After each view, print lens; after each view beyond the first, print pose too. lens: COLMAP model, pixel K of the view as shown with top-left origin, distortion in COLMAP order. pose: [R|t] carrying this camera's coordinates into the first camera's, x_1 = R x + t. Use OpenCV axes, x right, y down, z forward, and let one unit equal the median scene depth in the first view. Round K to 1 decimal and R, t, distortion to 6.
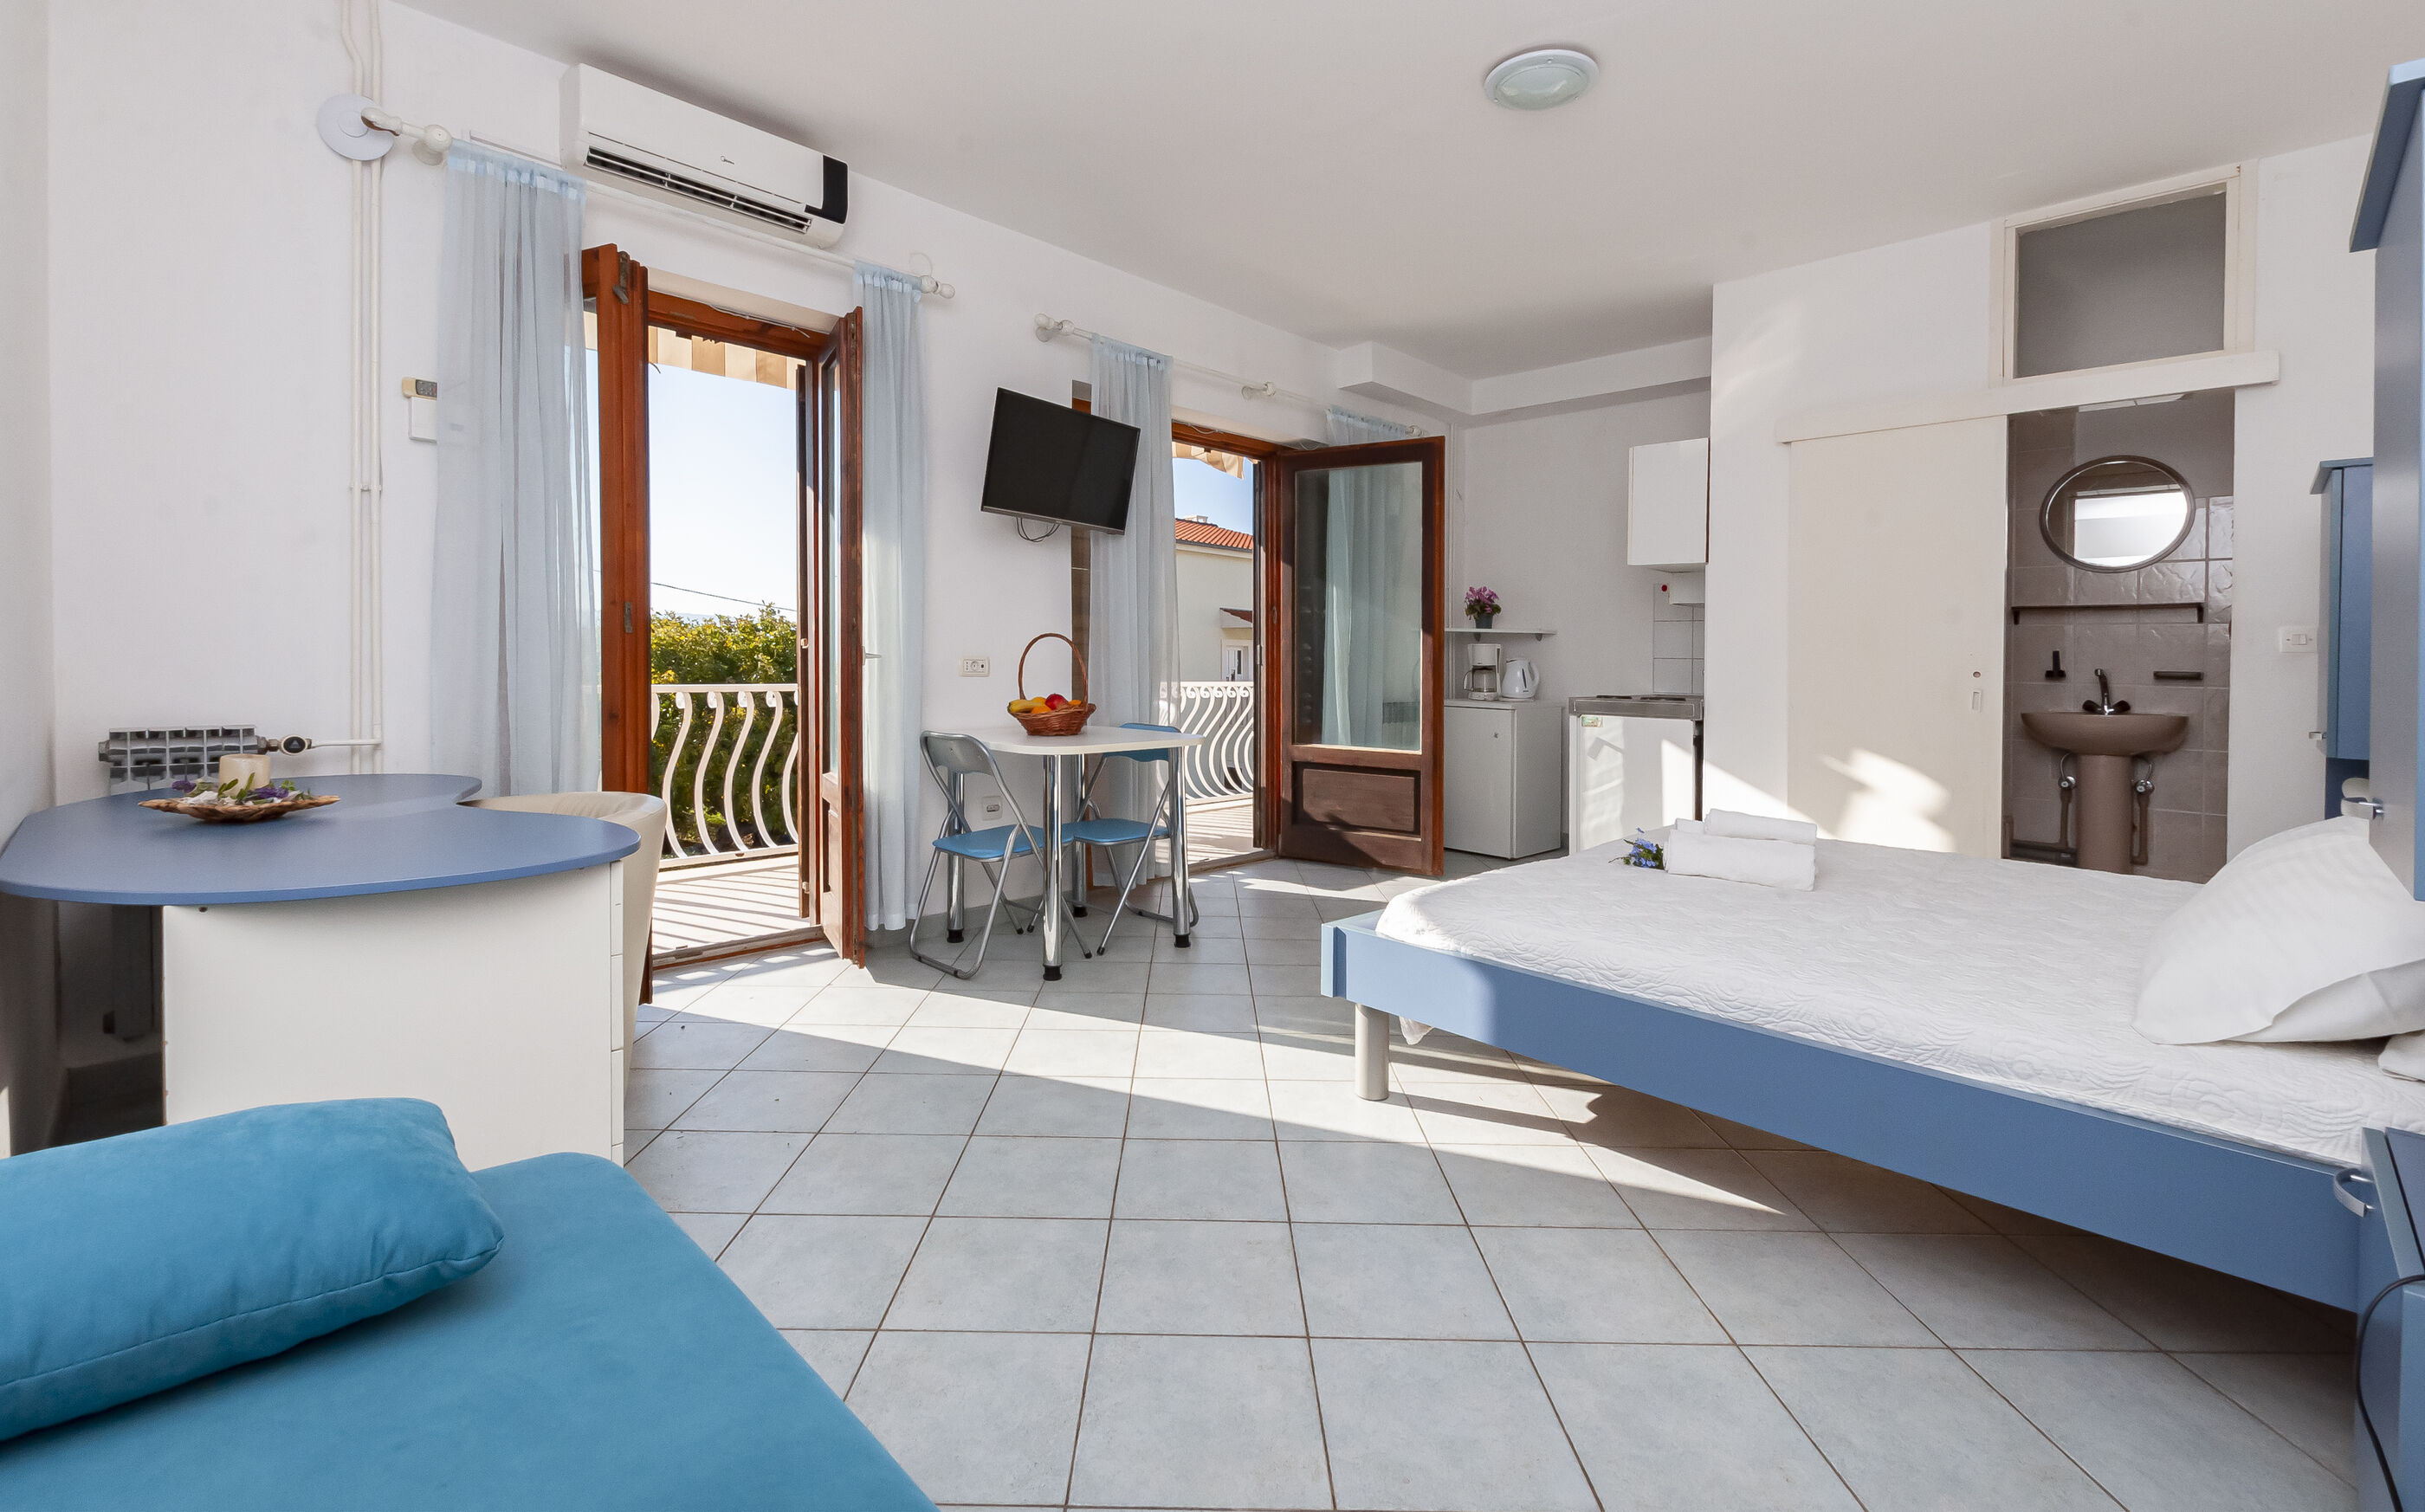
lens RADIAL K [[1062.6, 0, 1206.1], [0, 1062.6, 678.2], [0, 0, 1]] dist [-0.001911, -0.000606]
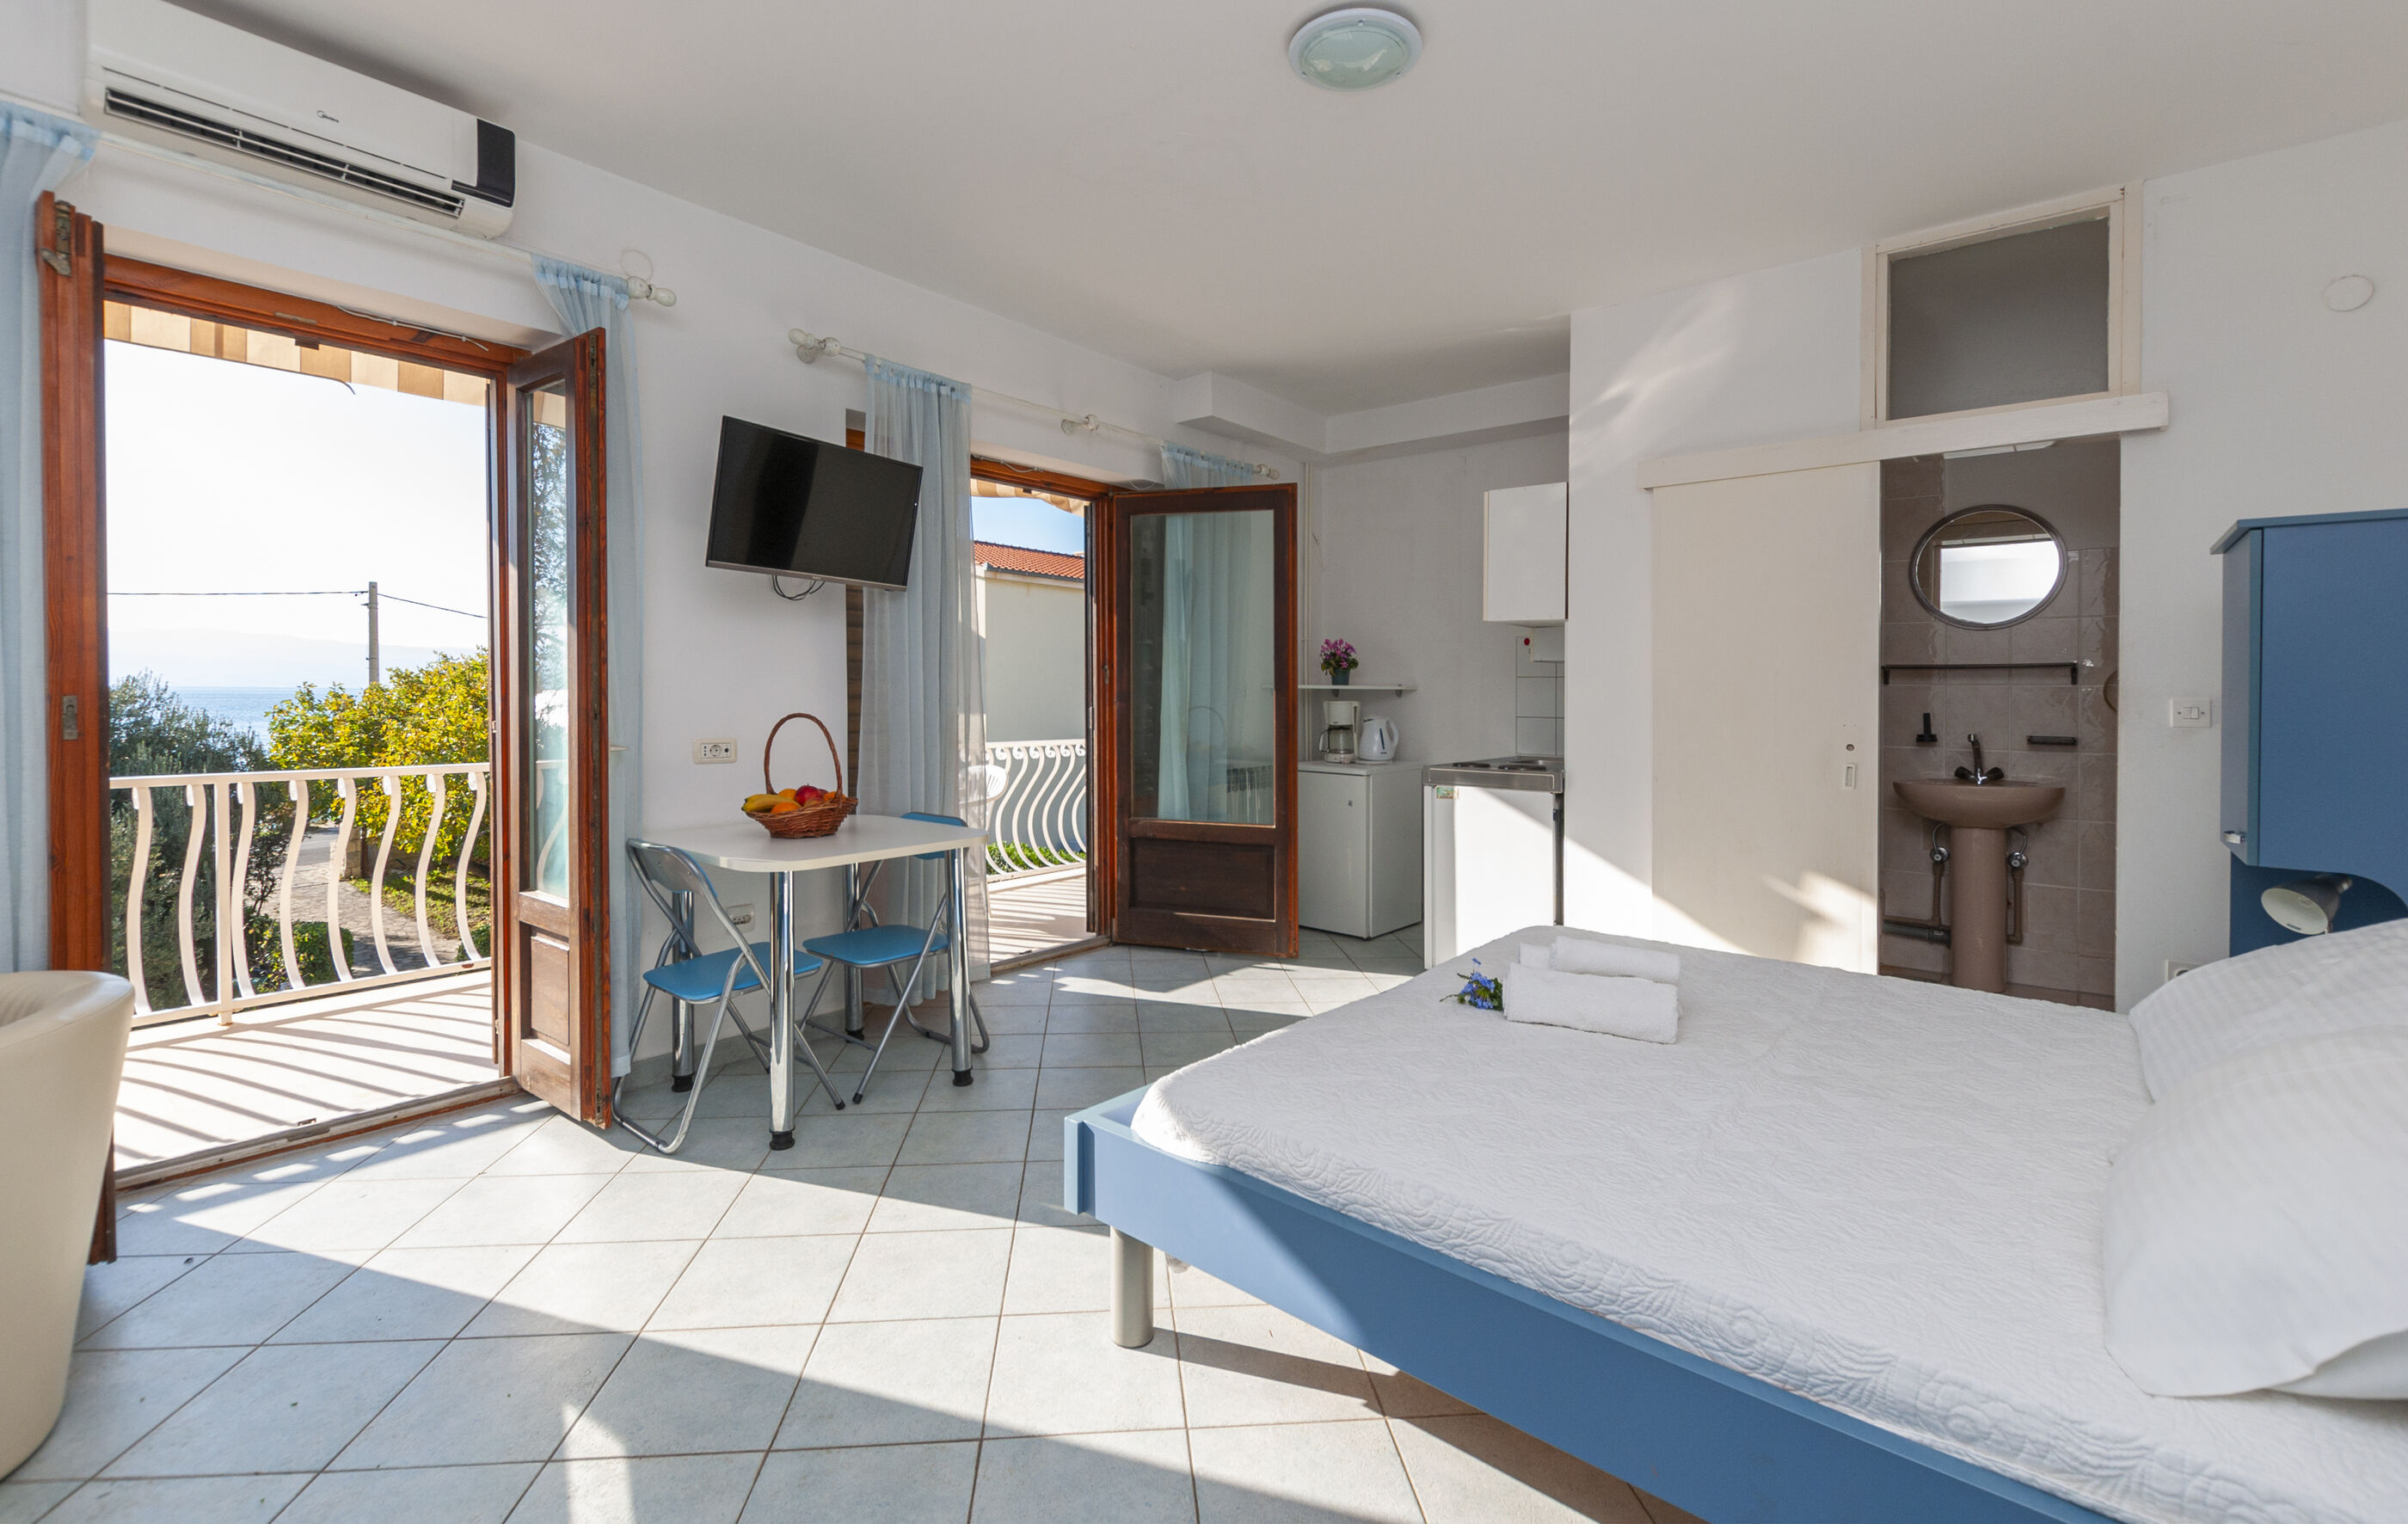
lens RADIAL K [[1027.1, 0, 1210.6], [0, 1027.1, 713.1], [0, 0, 1]] dist [0.002678, -0.003977]
pose [[0.996107, -0.011978, 0.087332, 0.097285], [0.011352, 0.999906, 0.007659, -0.042076], [-0.087415, -0.006637, 0.996150, 0.160135]]
